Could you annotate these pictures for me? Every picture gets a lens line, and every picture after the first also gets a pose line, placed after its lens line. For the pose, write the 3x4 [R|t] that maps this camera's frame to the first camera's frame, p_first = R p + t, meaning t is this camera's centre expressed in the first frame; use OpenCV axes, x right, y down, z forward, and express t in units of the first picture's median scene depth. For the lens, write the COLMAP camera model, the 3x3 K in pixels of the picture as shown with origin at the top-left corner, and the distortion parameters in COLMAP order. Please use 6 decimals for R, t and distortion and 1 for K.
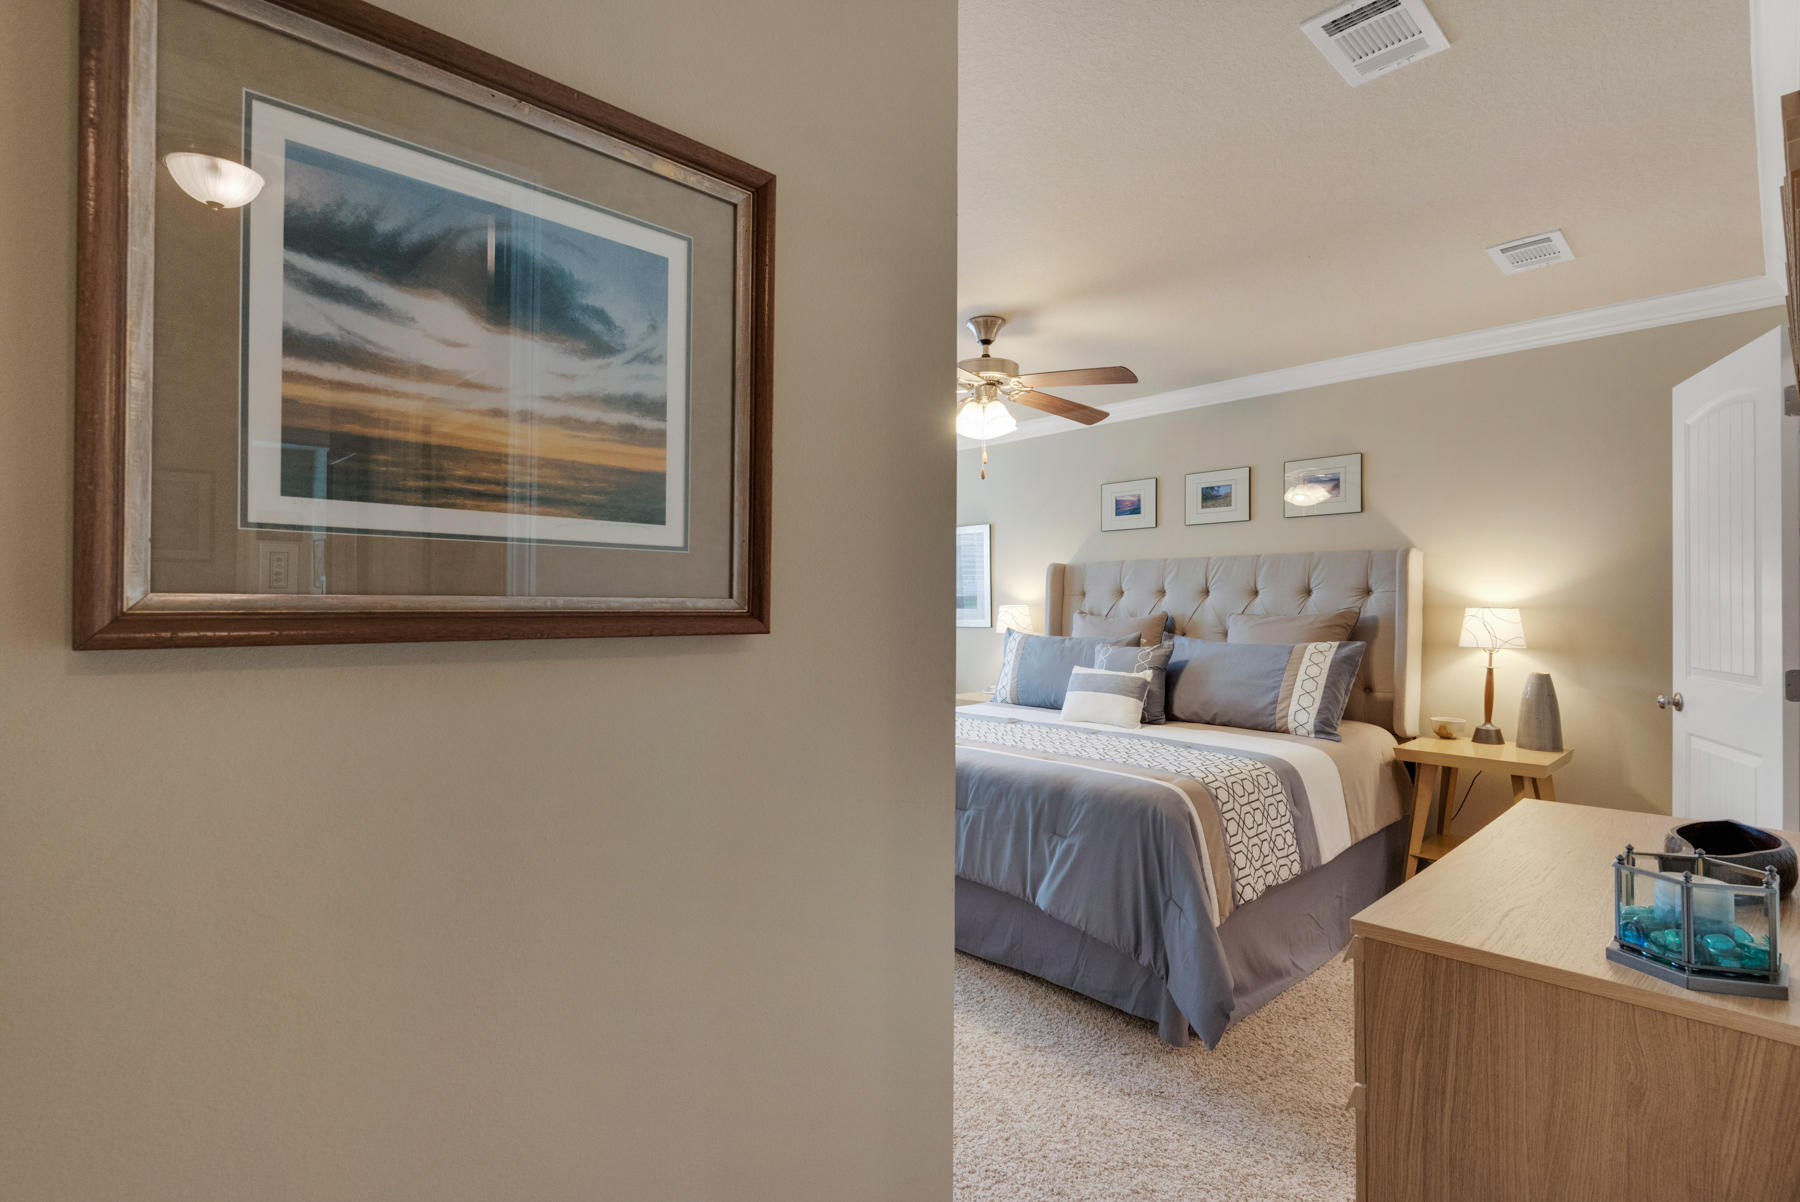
lens RADIAL K [[853.3, 0, 897.0], [0, 853.3, 599.4], [0, 0, 1]] dist [0.012878, -0.008532]
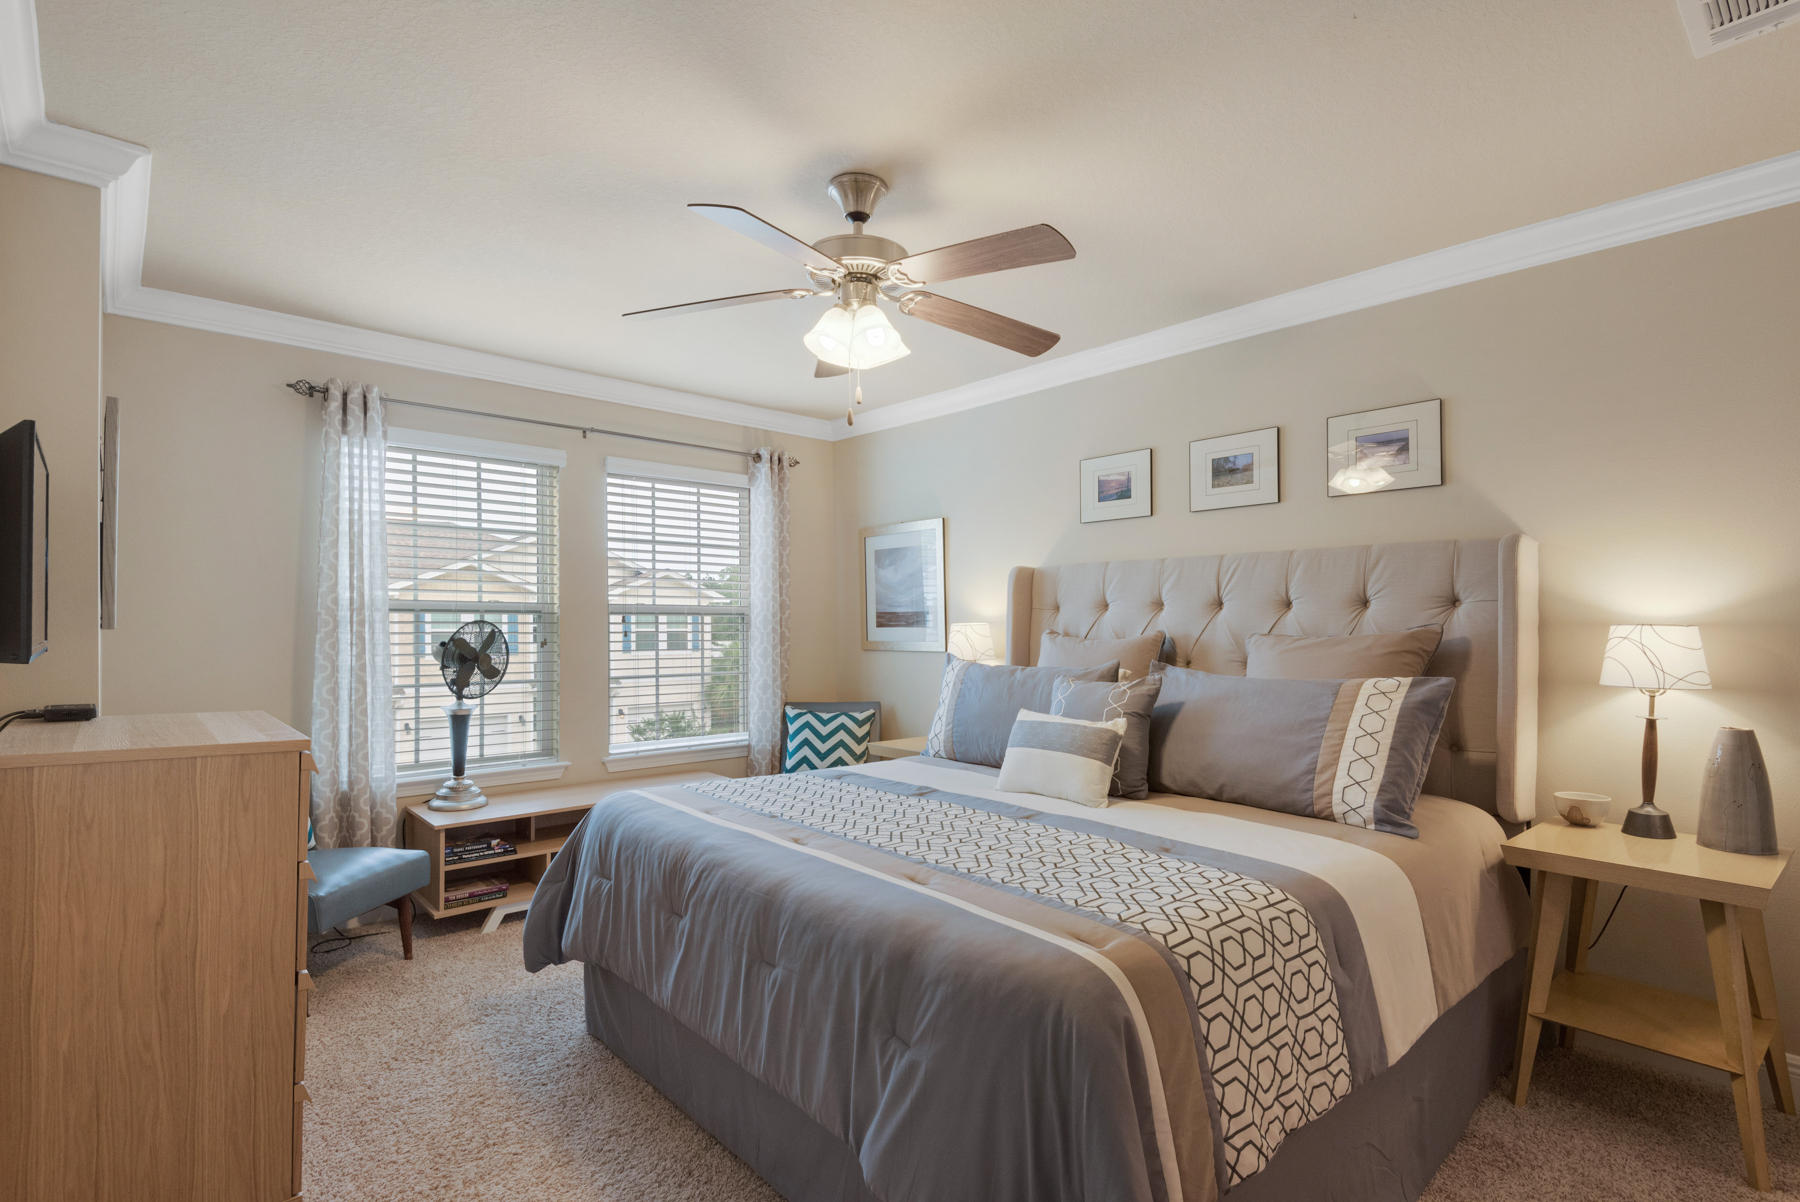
lens RADIAL K [[893.7, 0, 899.6], [0, 893.7, 606.6], [0, 0, 1]] dist [0.014717, -0.009856]
pose [[0.999462, -0.000234, -0.032799, 0.149165], [-0.000270, 0.999882, -0.015350, 0.006609], [0.032799, 0.015351, 0.999344, 0.303614]]
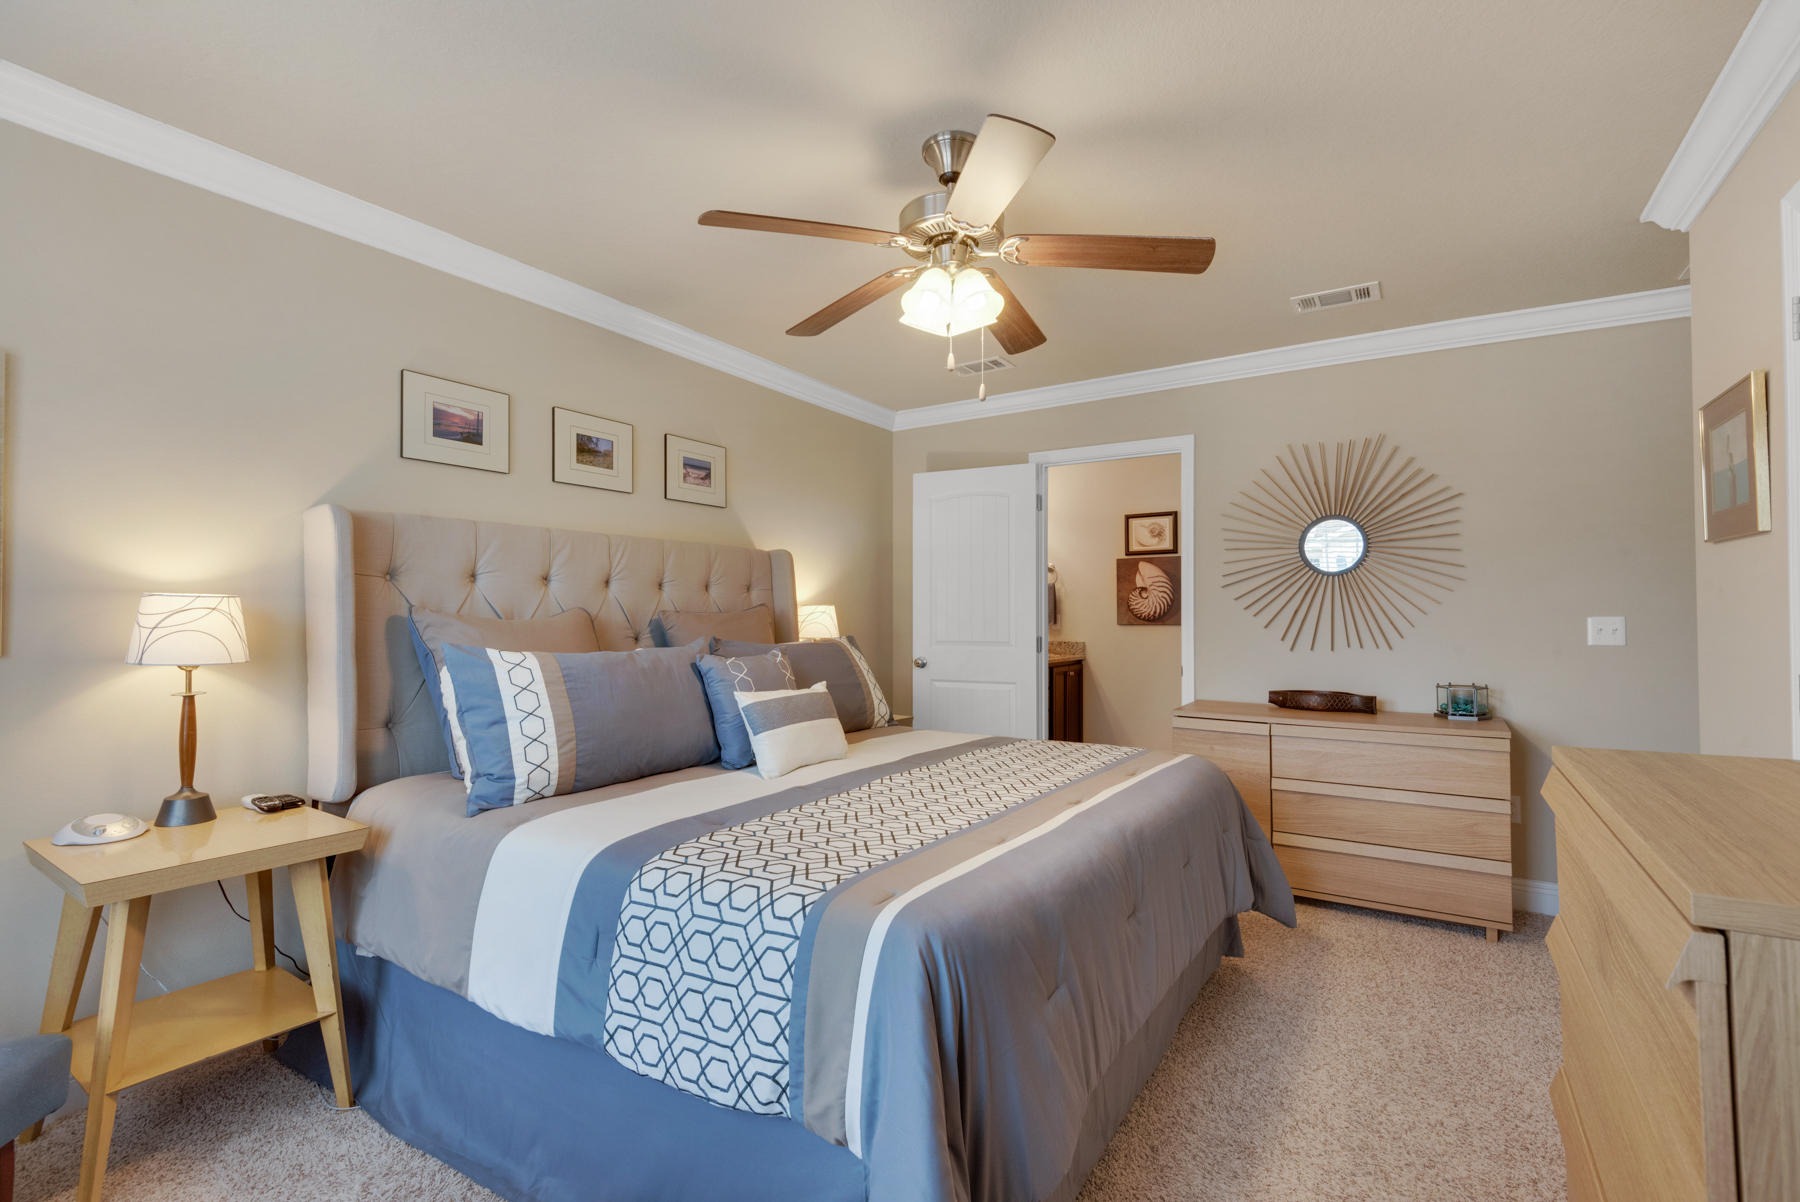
lens RADIAL K [[816.4, 0, 899.8], [0, 816.4, 603.7], [0, 0, 1]] dist [0.031292, -0.012693]
pose [[-0.258729, 0.016584, 0.965808, -0.453973], [0.001431, 0.999858, -0.016785, 0.026069], [-0.965949, -0.002961, -0.258716, 1.161532]]
